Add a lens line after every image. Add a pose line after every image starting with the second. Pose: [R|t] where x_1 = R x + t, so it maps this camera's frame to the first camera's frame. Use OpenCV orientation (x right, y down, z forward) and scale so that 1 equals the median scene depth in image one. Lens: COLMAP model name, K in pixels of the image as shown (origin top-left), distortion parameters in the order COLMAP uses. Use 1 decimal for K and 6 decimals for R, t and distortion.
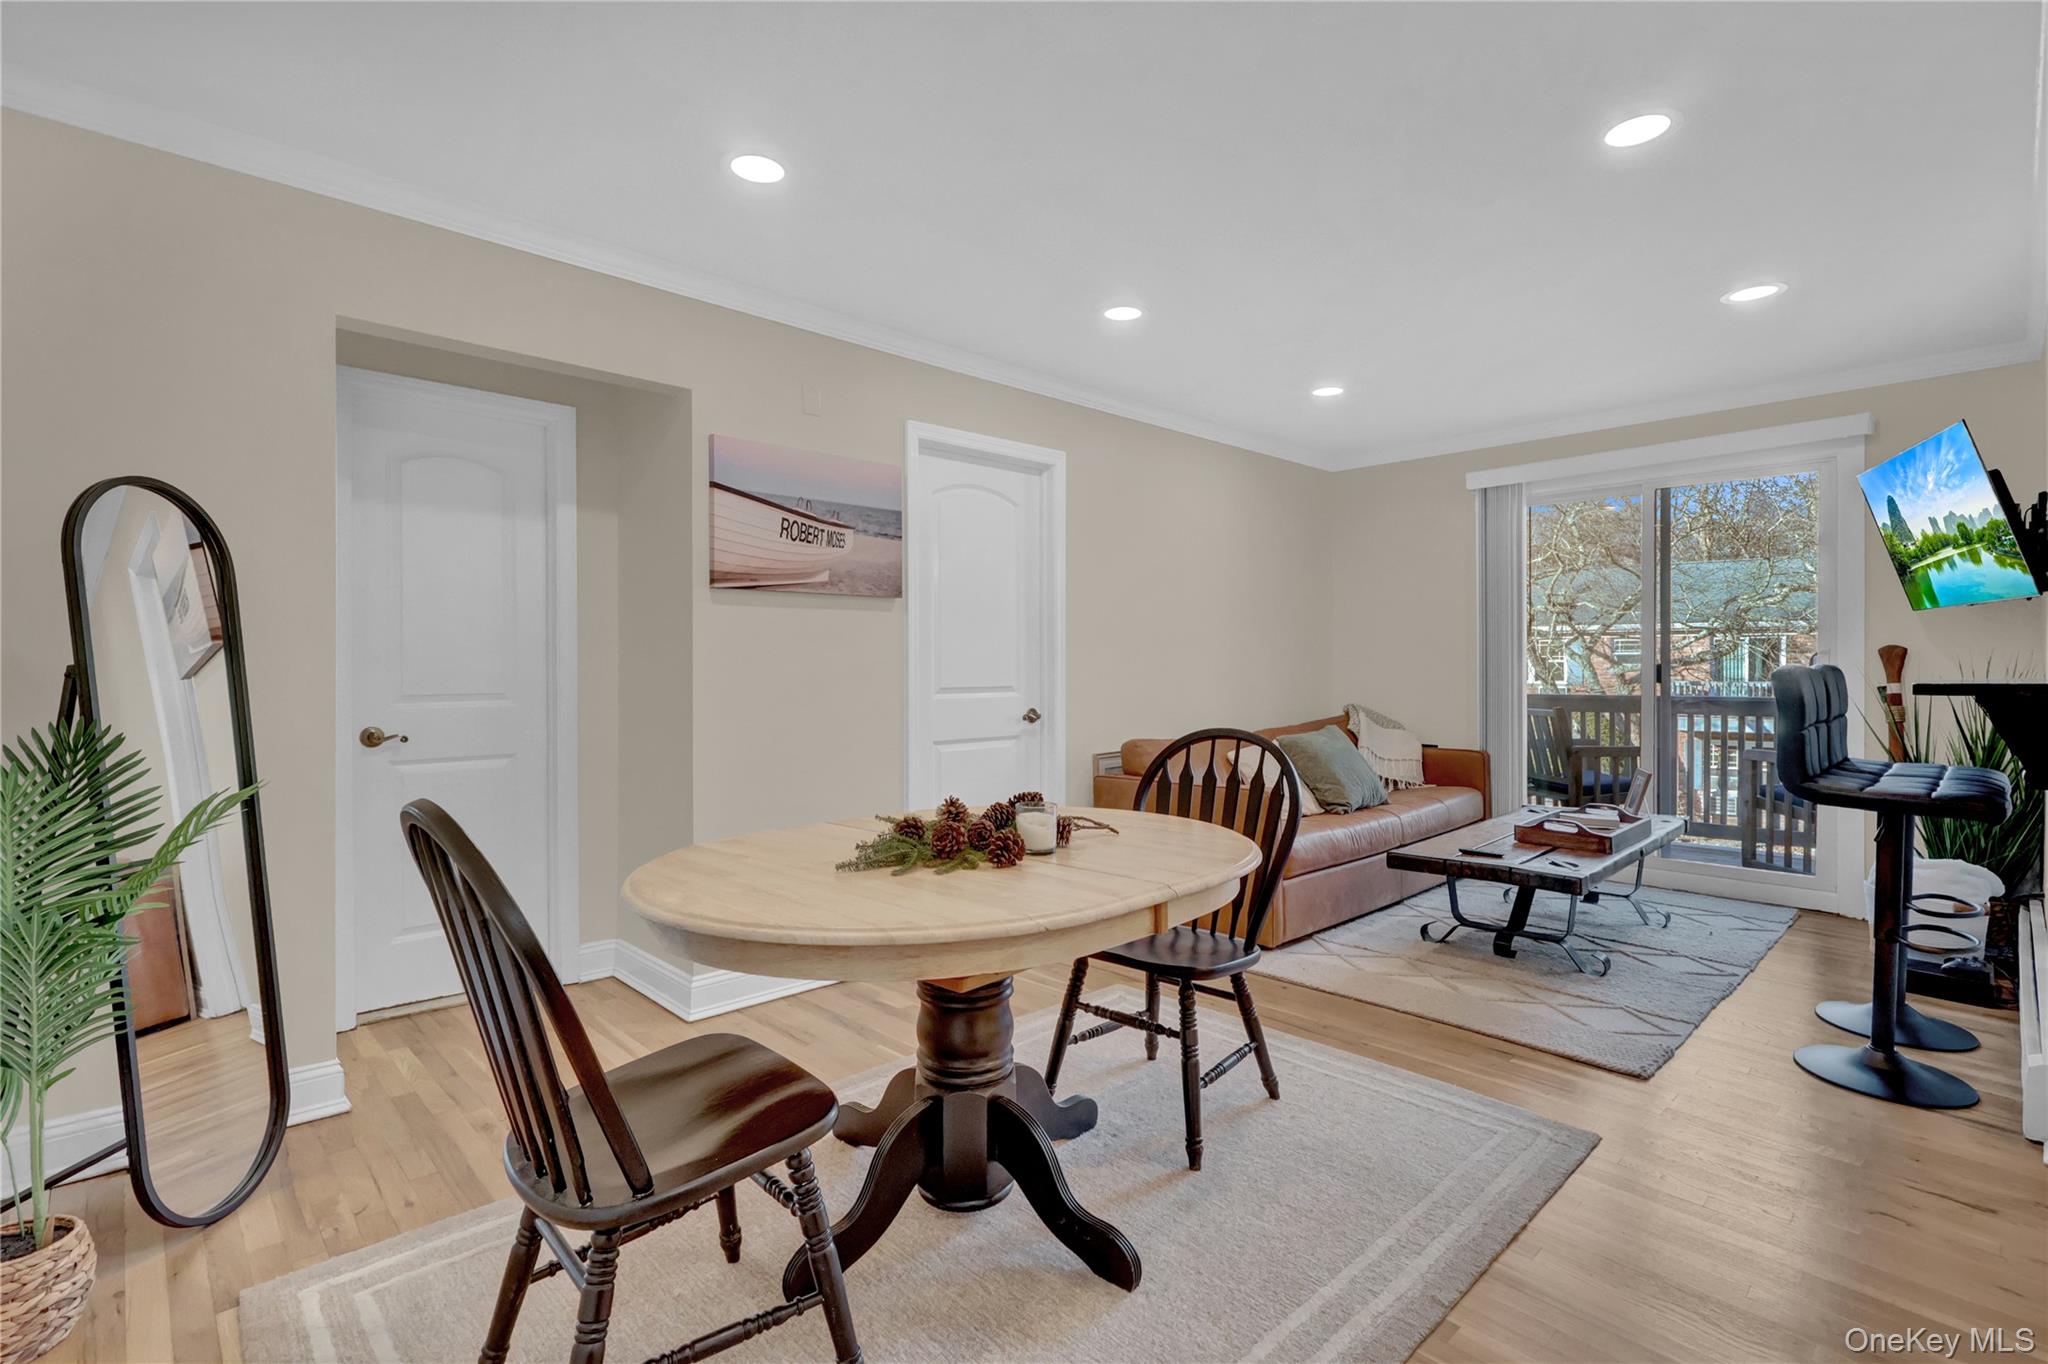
lens RADIAL K [[939.1, 0, 1025.2], [0, 939.1, 688.8], [0, 0, 1]] dist [-0.002569, 0.000250]
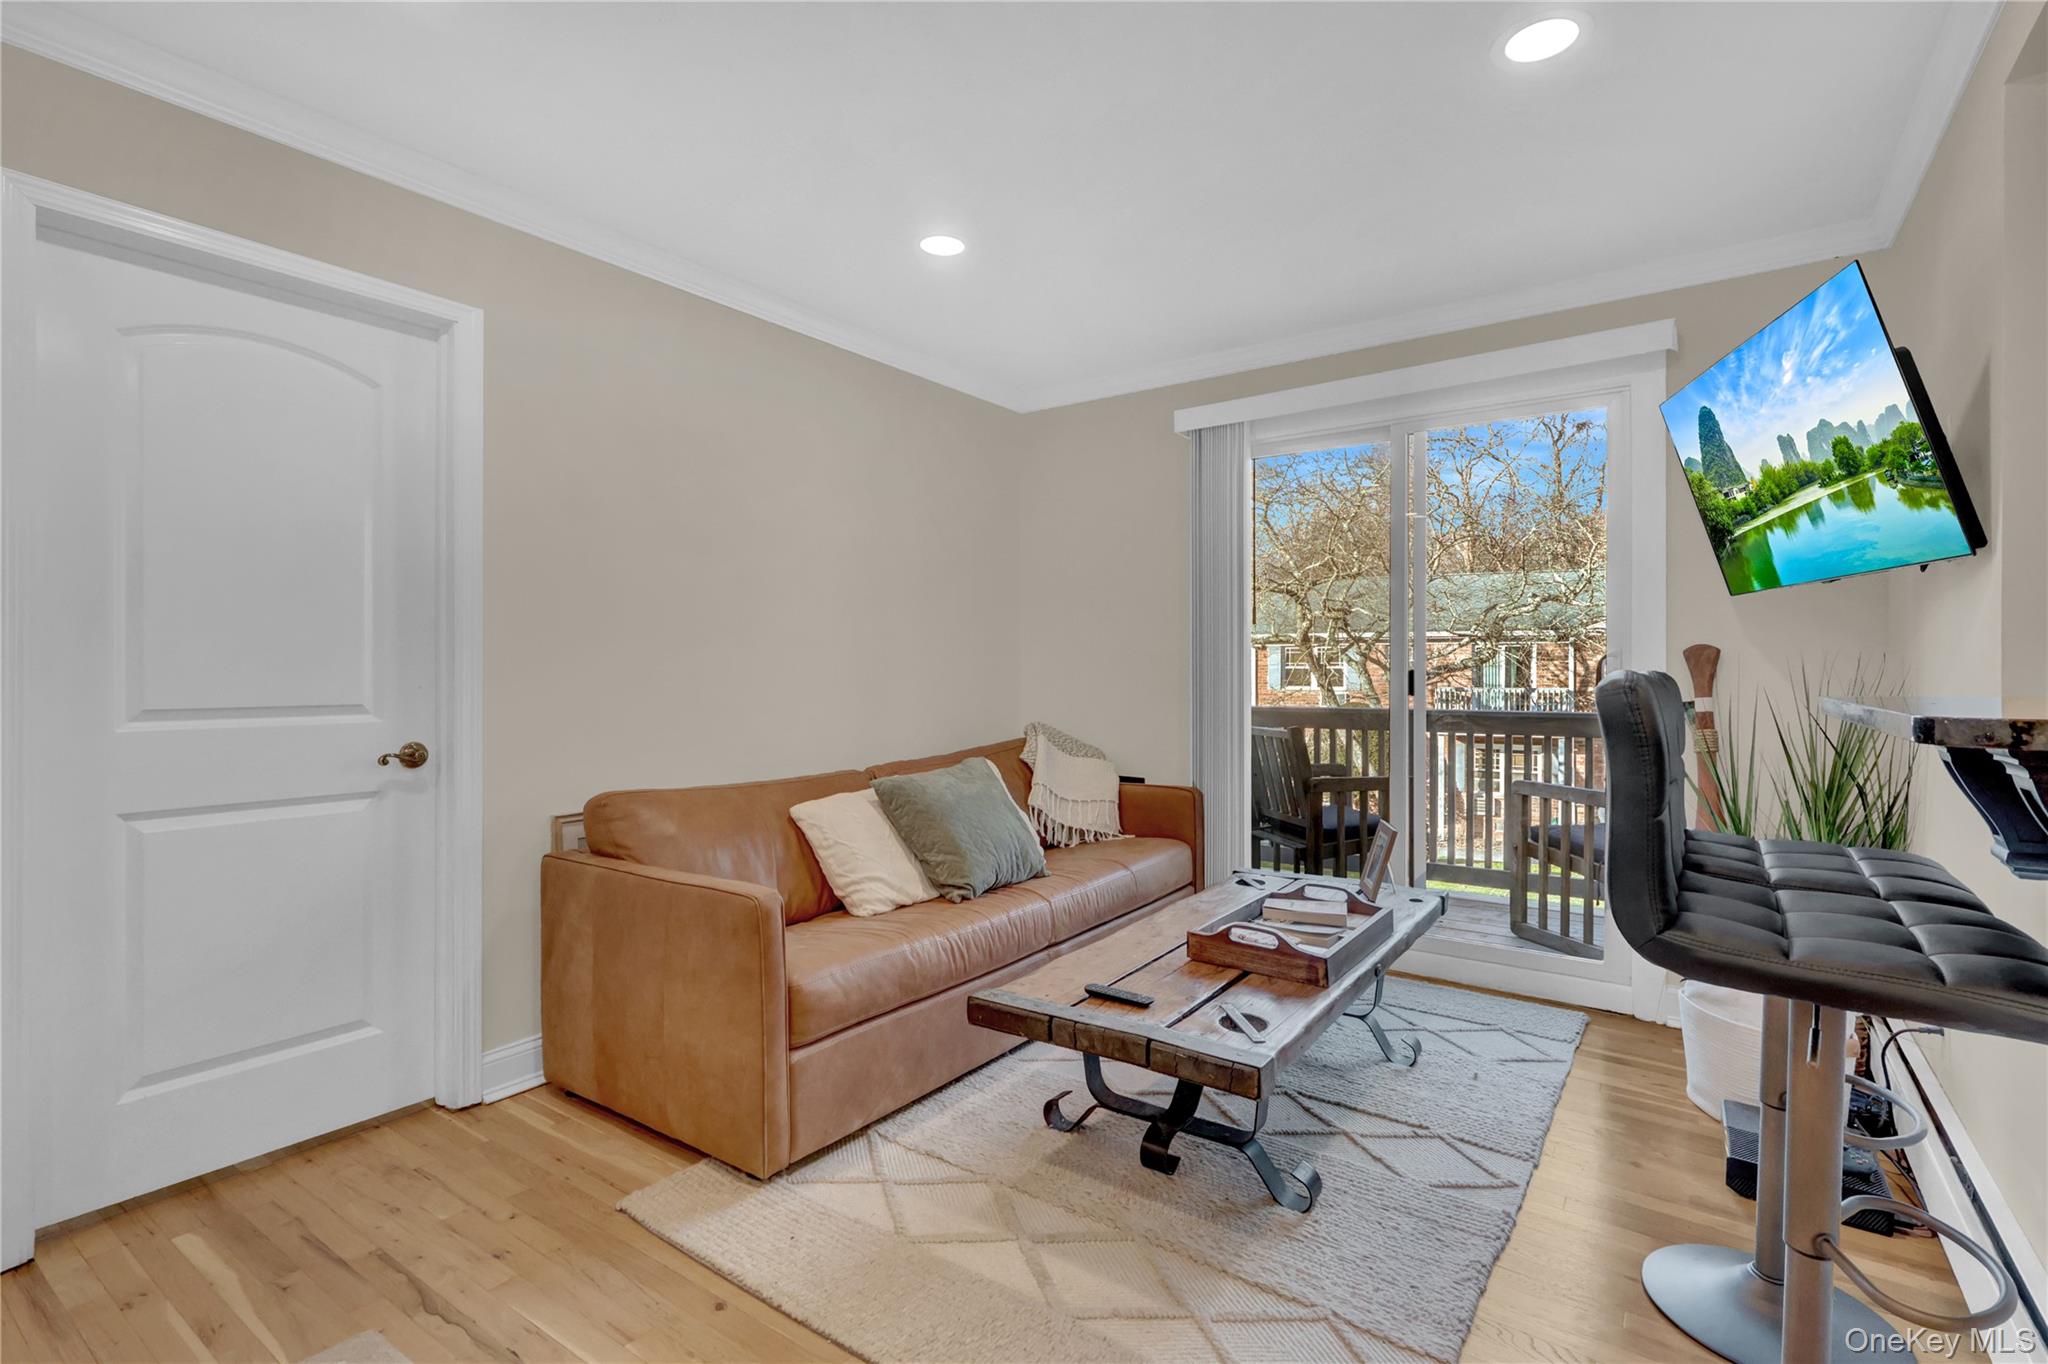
lens RADIAL K [[939.1, 0, 1022.3], [0, 939.1, 687.9], [0, 0, 1]] dist [-0.002569, 0.000250]
pose [[0.983169, -0.000481, 0.182696, 0.296199], [0.001749, 0.999976, -0.006778, -0.009032], [-0.182688, 0.006983, 0.983146, 0.406710]]
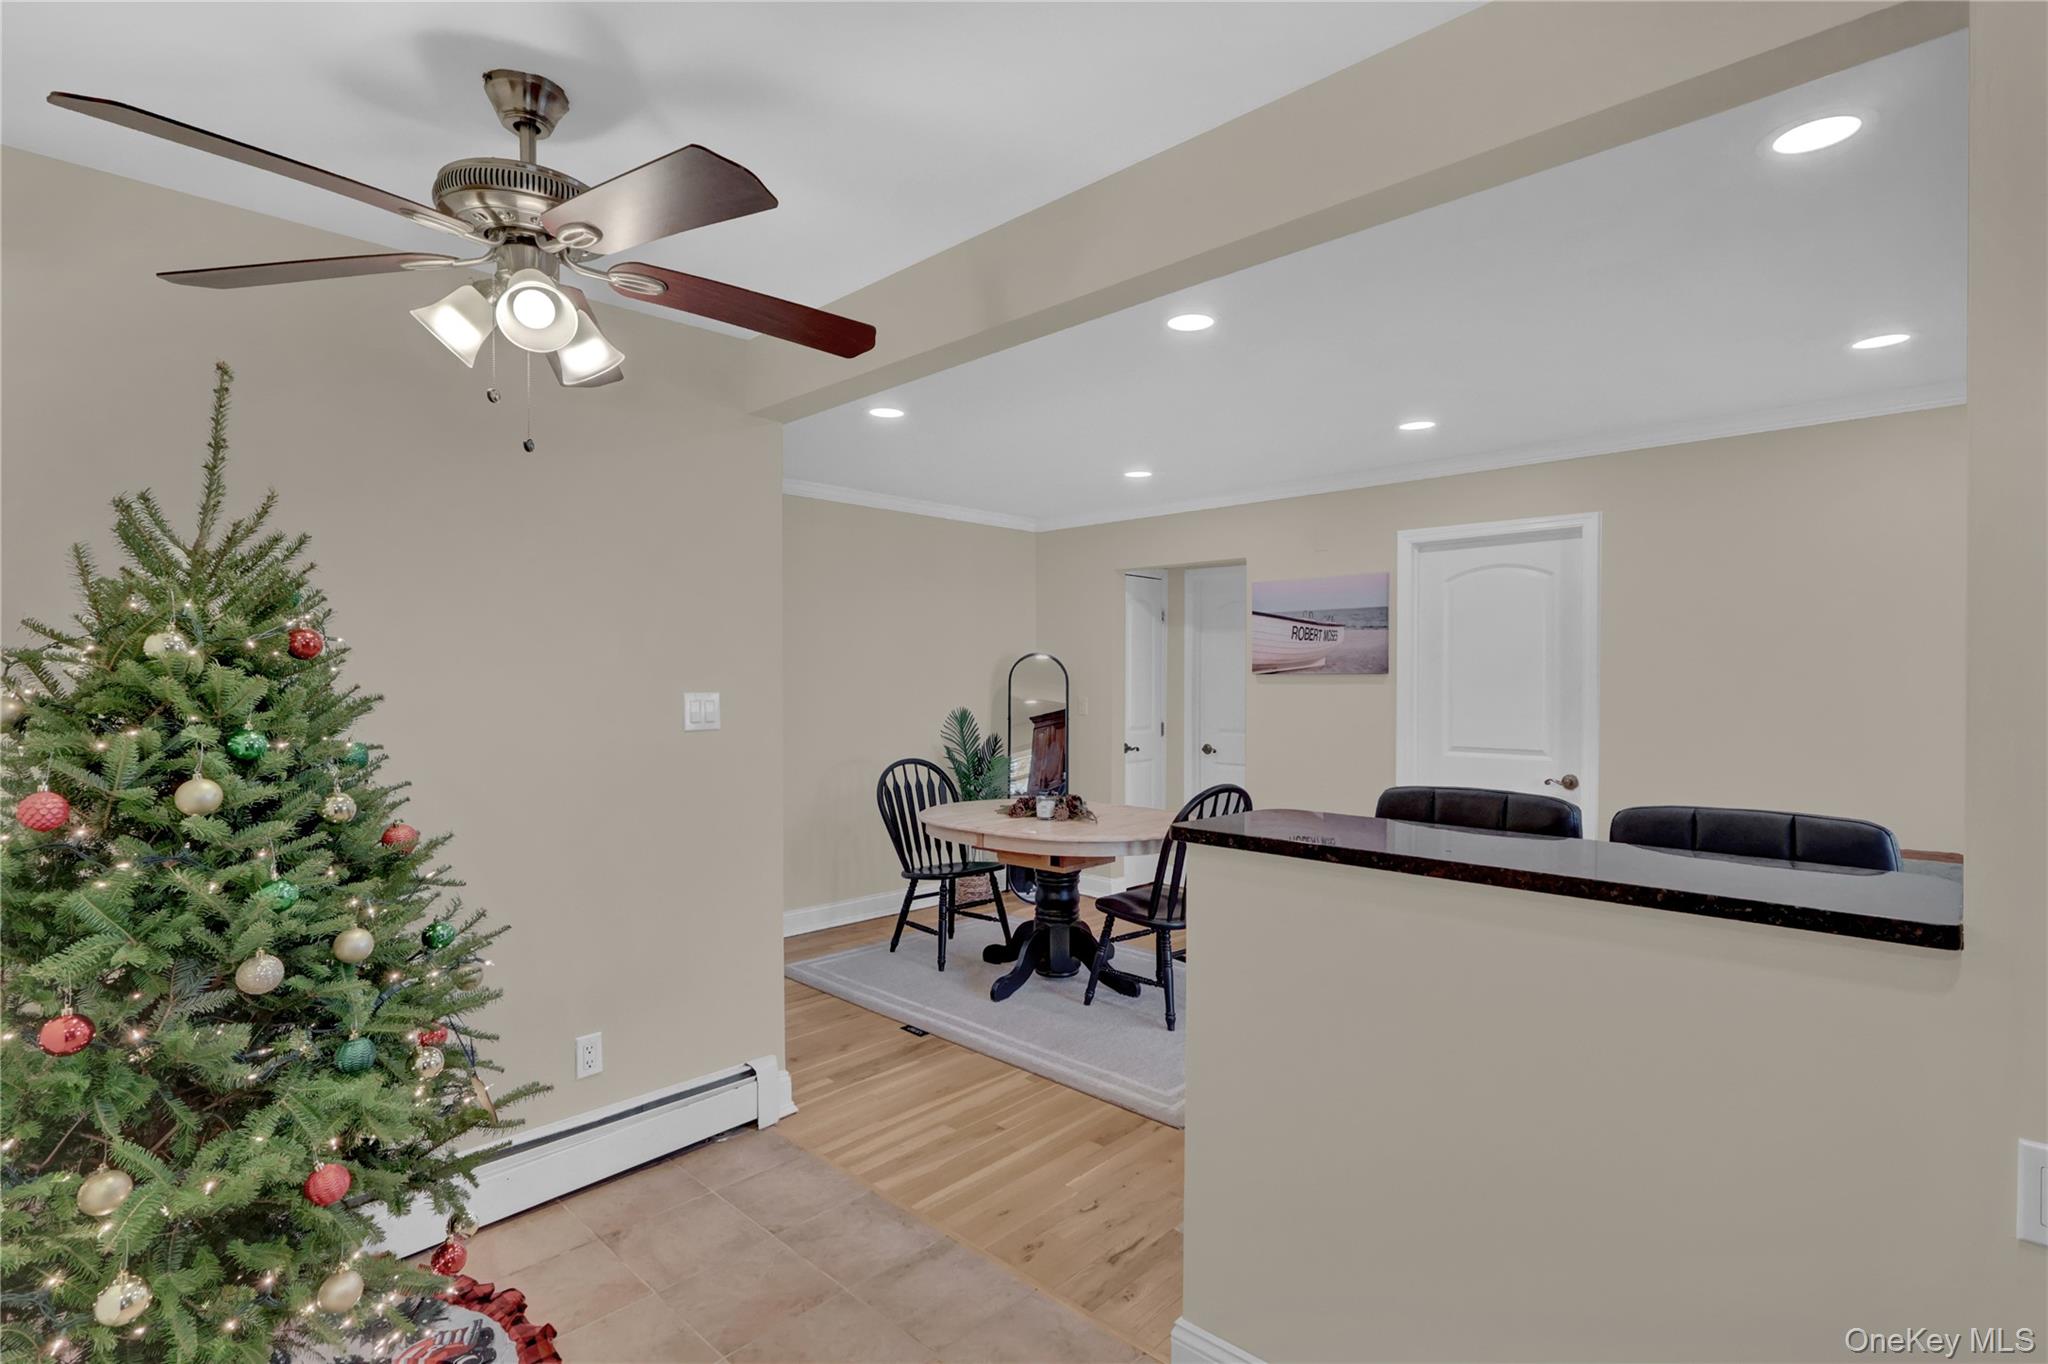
lens RADIAL K [[1012.5, 0, 1024.0], [0, 1012.5, 677.2], [0, 0, 1]] dist [-0.006130, -0.000329]
pose [[0.042667, 0.007848, -0.999059, 1.154284], [-0.019536, 0.999785, 0.007020, -0.086416], [0.998898, 0.019218, 0.042811, 0.419761]]
